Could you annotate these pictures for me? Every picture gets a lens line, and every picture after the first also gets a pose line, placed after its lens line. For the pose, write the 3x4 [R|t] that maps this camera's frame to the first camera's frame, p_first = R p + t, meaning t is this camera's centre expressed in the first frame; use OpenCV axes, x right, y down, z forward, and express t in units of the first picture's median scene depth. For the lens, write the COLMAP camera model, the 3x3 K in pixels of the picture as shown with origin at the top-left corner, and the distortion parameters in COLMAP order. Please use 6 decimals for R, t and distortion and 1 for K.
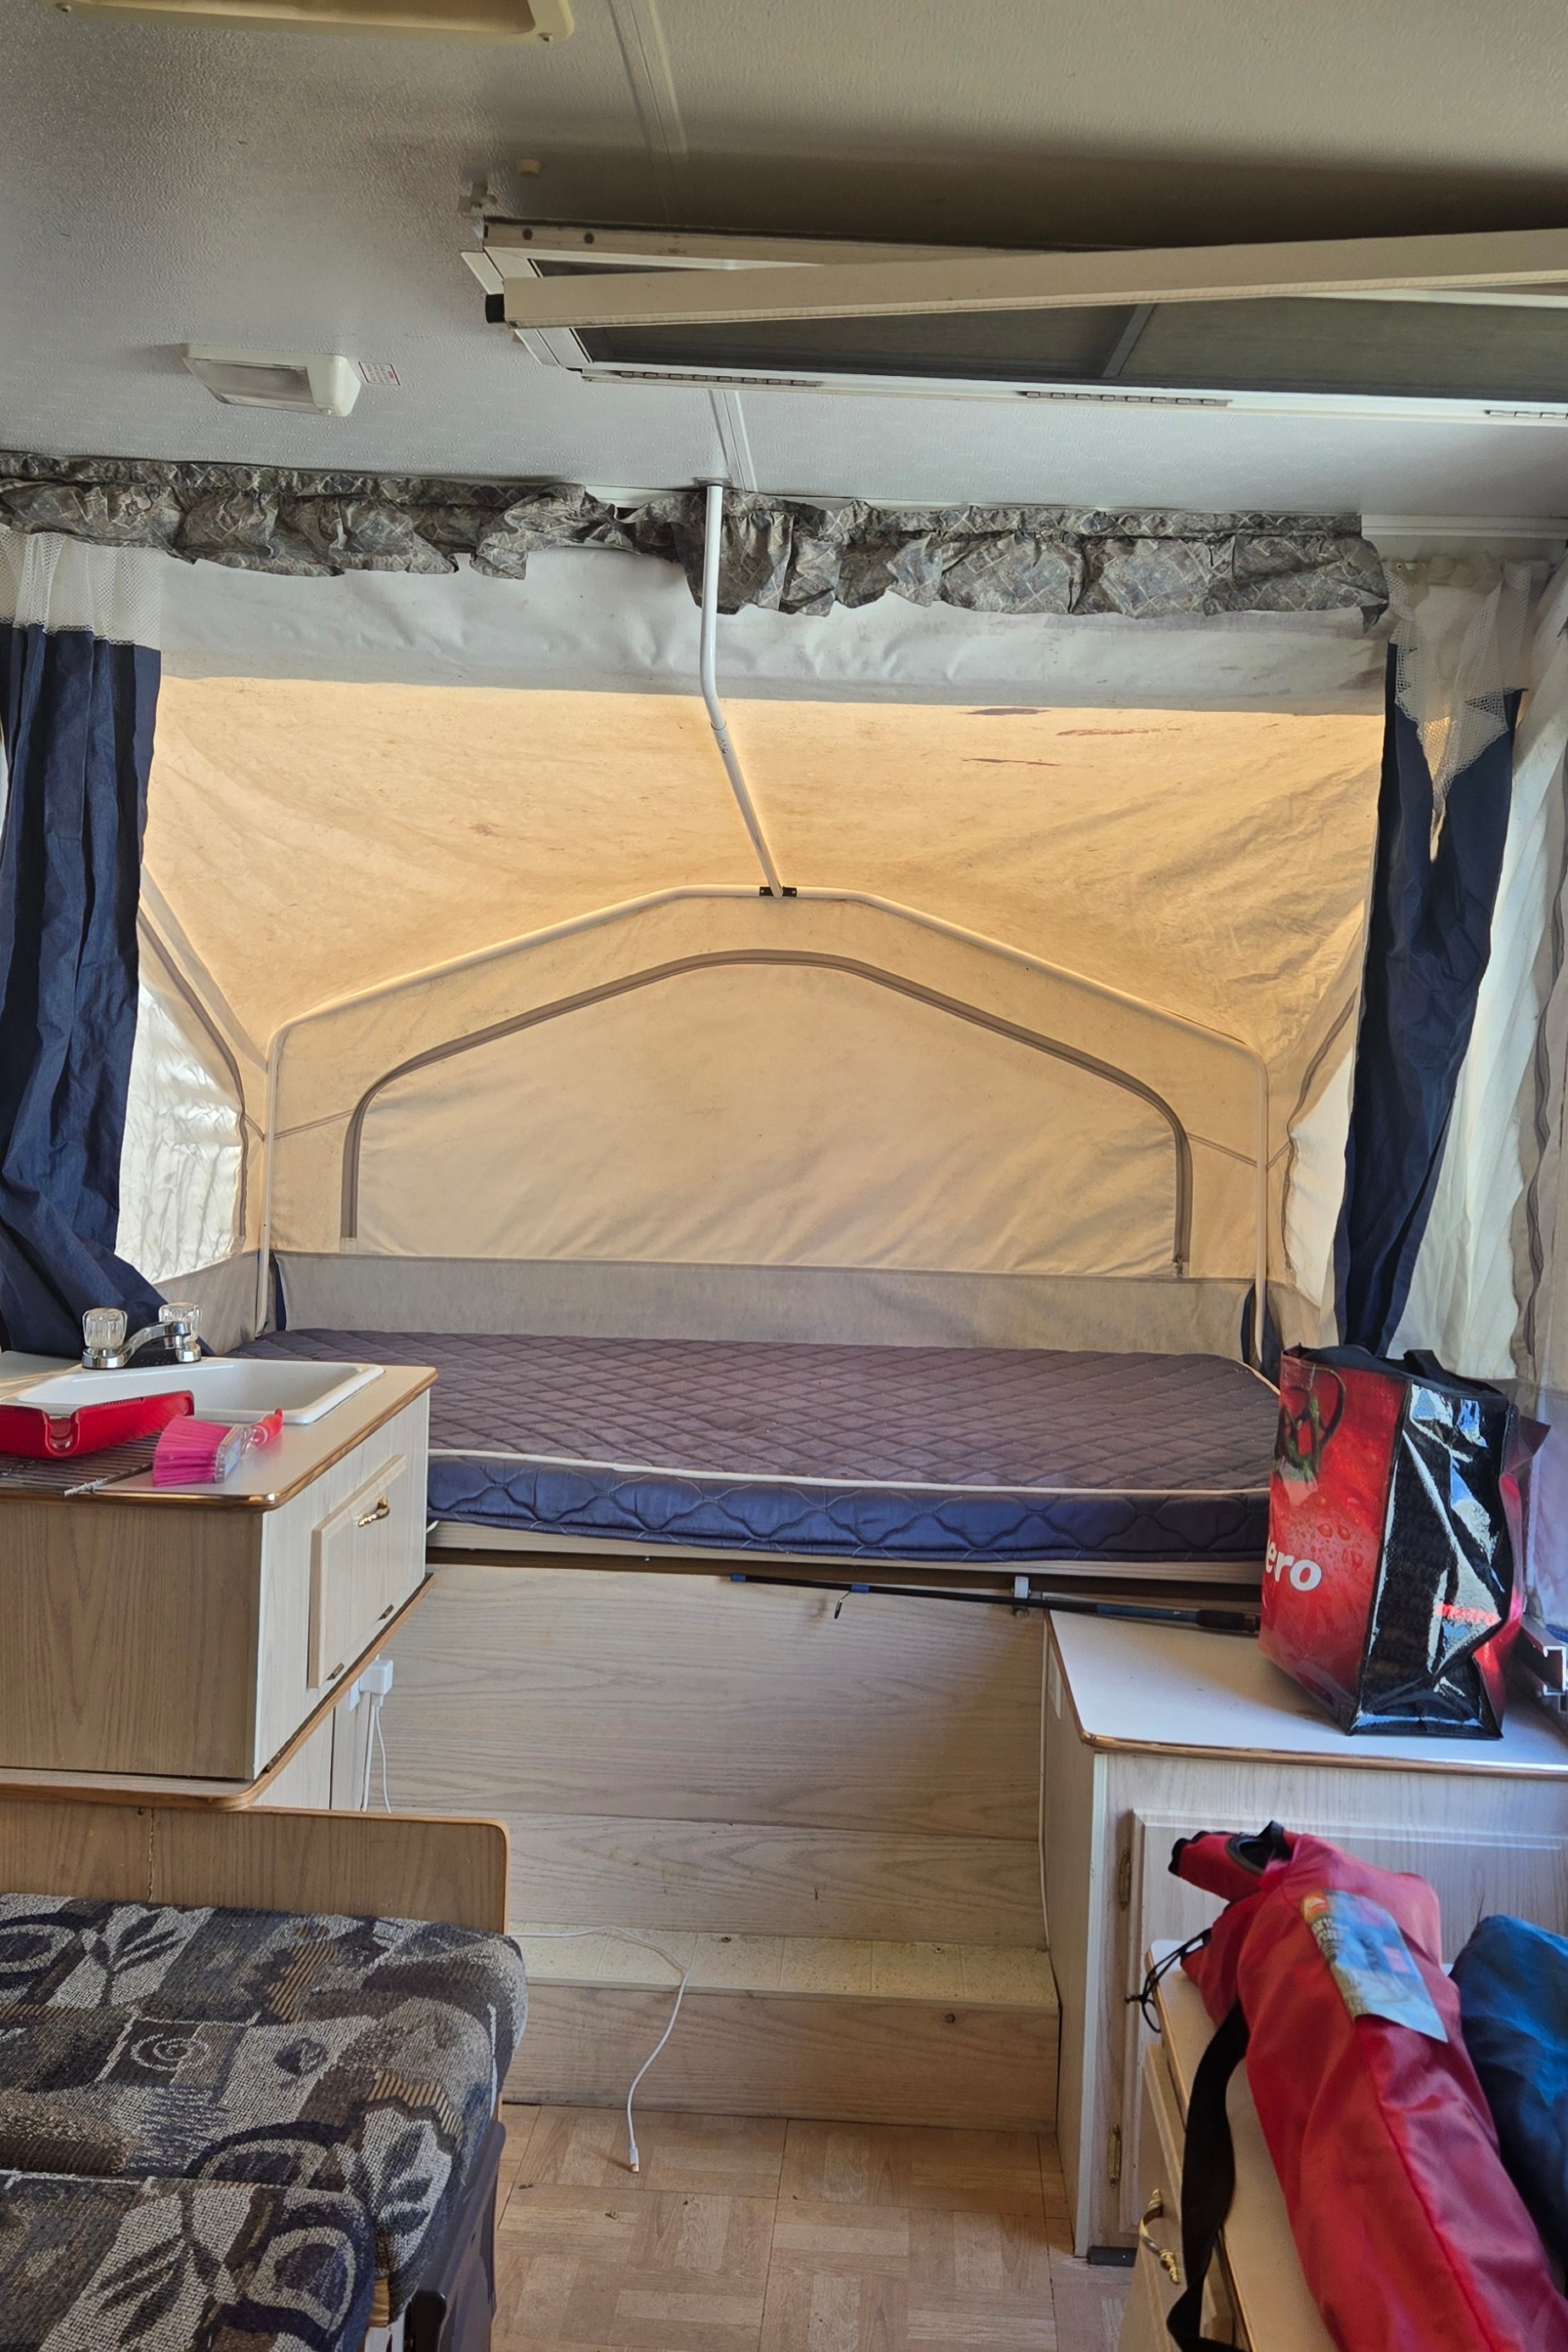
lens RADIAL K [[2300.9, 0, 806.5], [0, 2300.9, 1181.9], [0, 0, 1]] dist [0.011110, 0.000000]
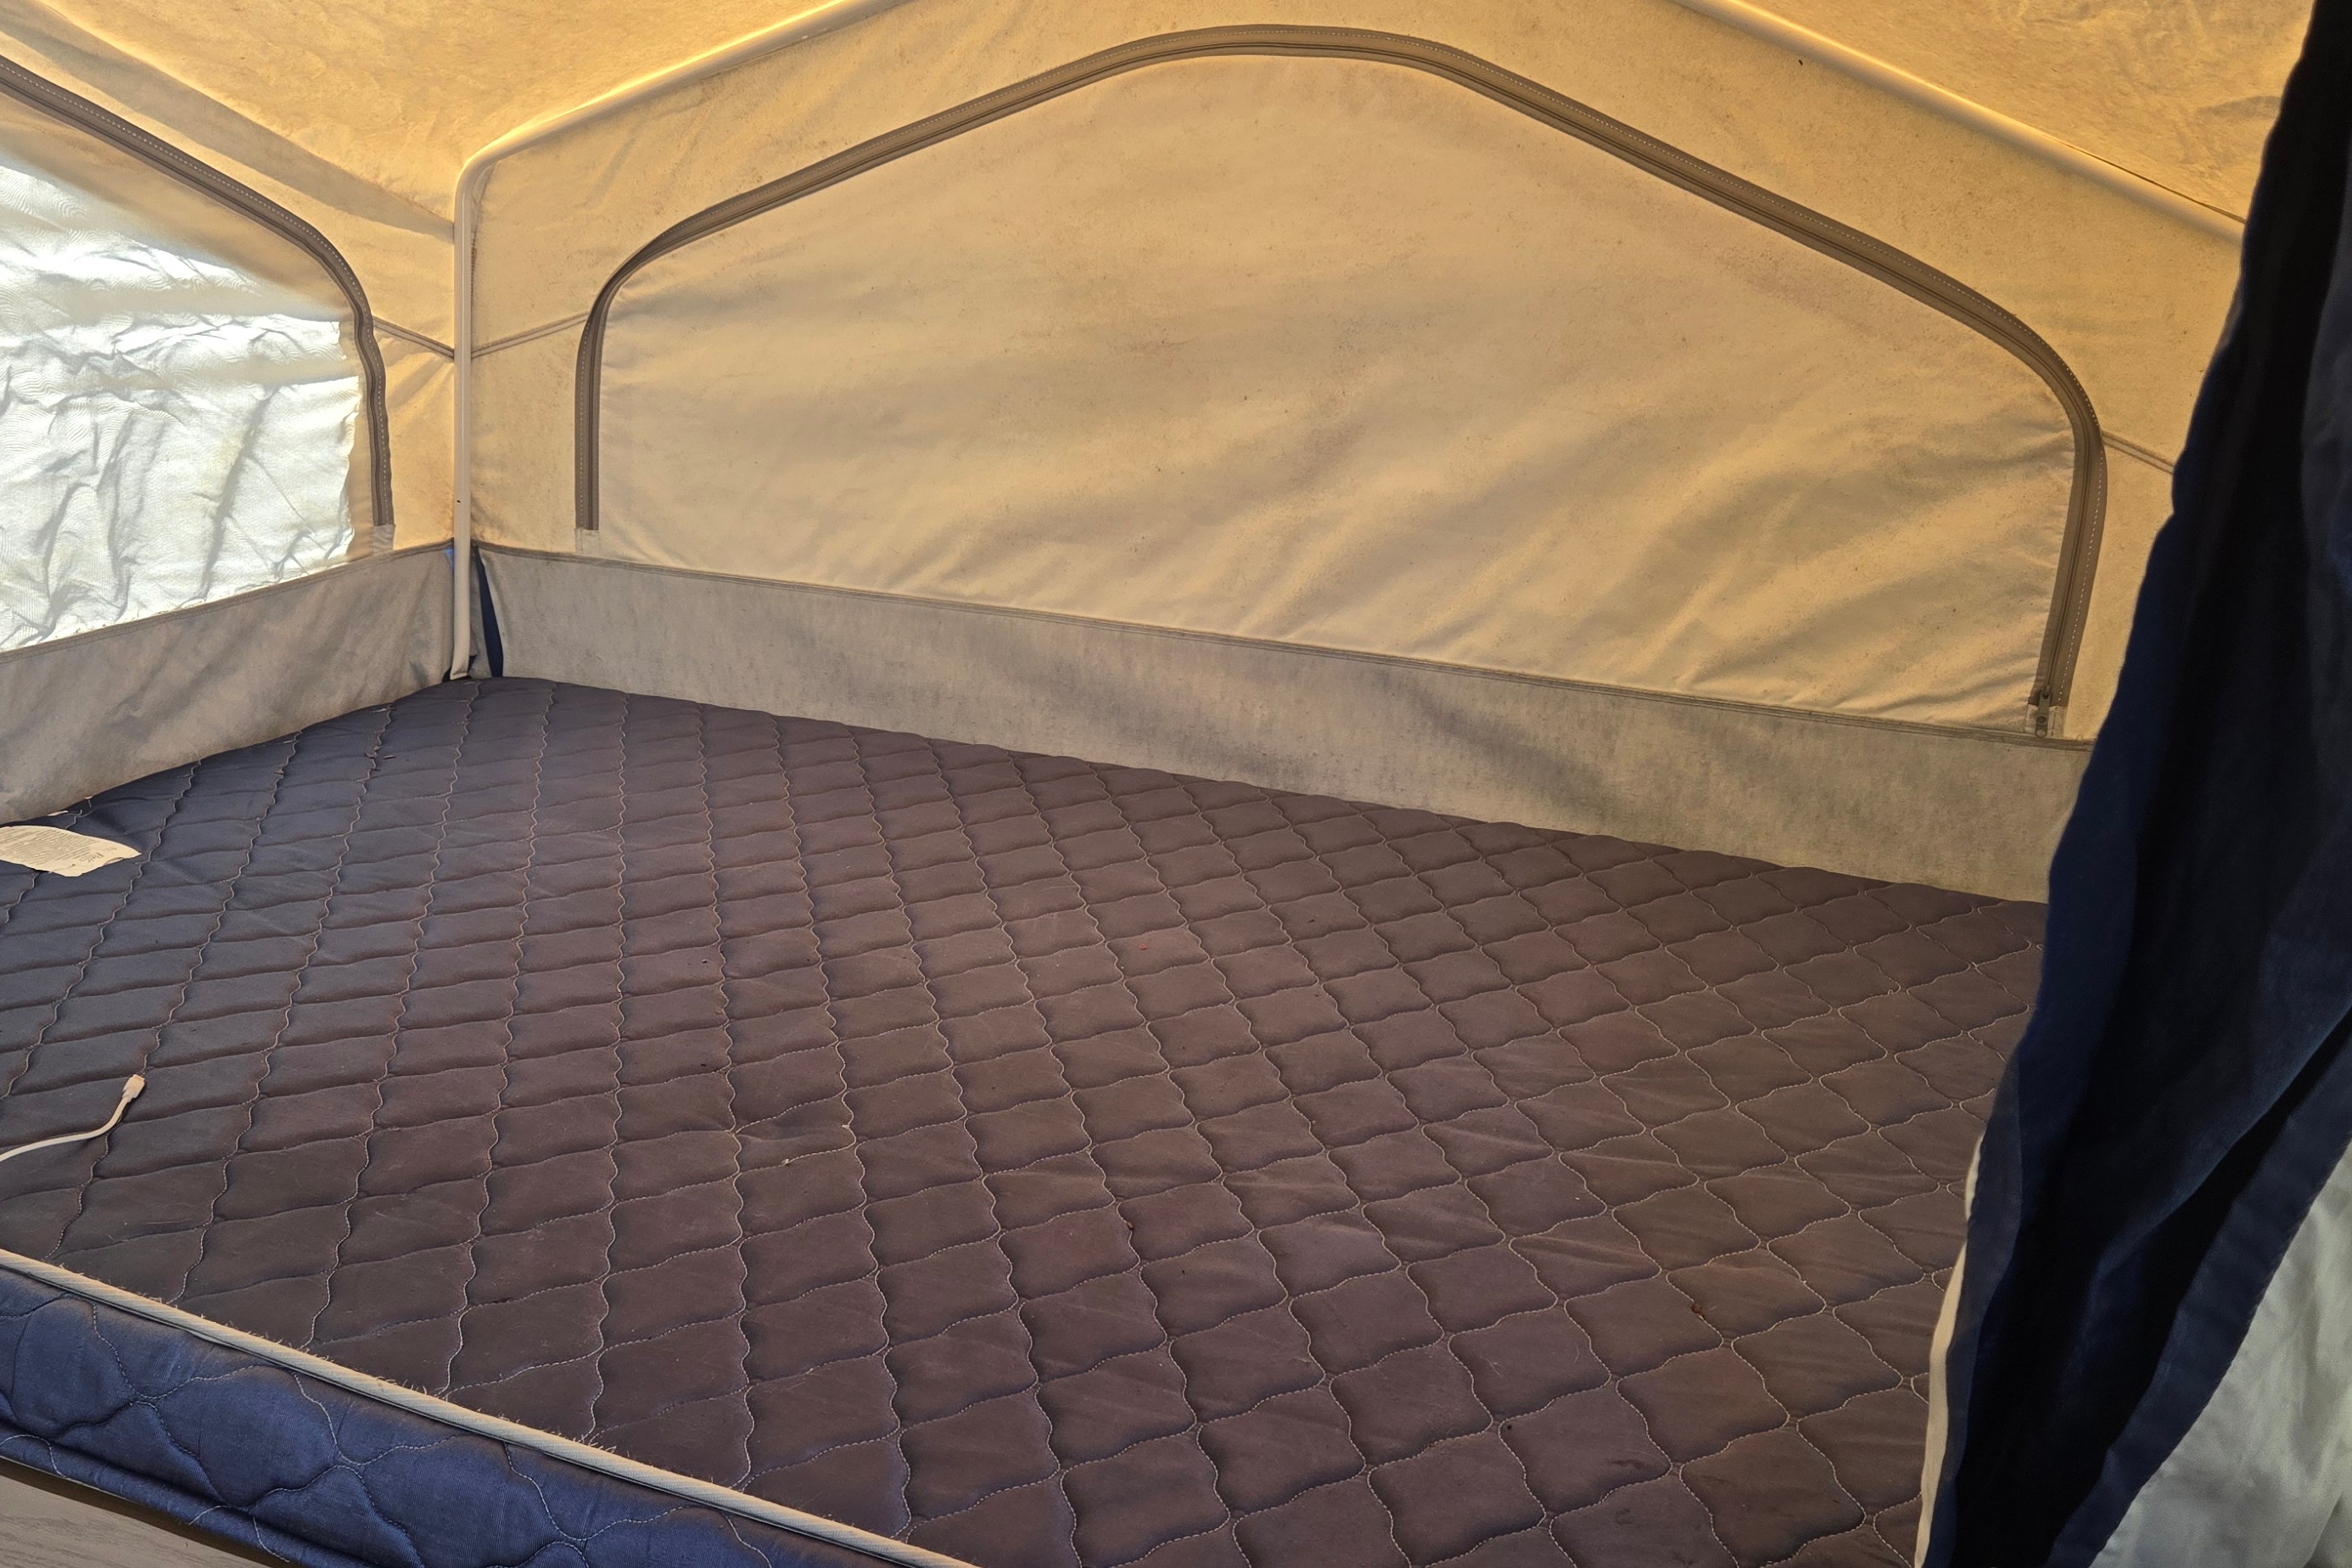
lens RADIAL K [[2280.3, 0, 1162.2], [0, 2280.3, 842.0], [0, 0, 1]] dist [0.062556, 0.000000]
pose [[0.933167, 0.122262, -0.338009, 0.156834], [-0.030058, 0.963623, 0.265570, -0.061430], [0.358183, -0.237662, 0.902896, 0.486393]]
